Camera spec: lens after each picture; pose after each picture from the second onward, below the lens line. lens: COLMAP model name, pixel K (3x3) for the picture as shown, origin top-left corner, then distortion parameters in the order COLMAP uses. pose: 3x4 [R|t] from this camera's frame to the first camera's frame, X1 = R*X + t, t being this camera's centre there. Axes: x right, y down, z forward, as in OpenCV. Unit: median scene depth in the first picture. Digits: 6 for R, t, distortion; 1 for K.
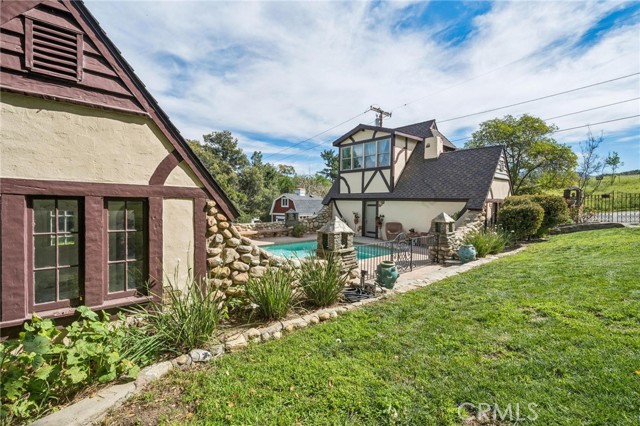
lens RADIAL K [[277.6, 0, 323.5], [0, 277.6, 210.5], [0, 0, 1]] dist [-0.010286, 0.000698]
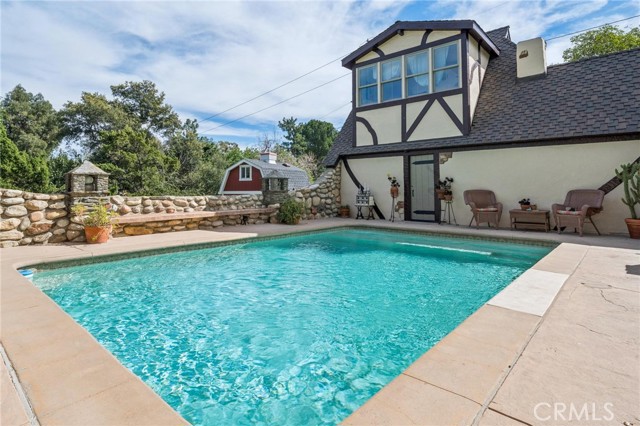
lens RADIAL K [[343.6, 0, 324.0], [0, 343.6, 166.3], [0, 0, 1]] dist [-0.003257, -0.000007]
pose [[0.989605, -0.001692, 0.143803, -0.124039], [0.016035, 0.994994, -0.098642, 0.054903], [-0.142916, 0.099922, 0.984678, 0.367691]]
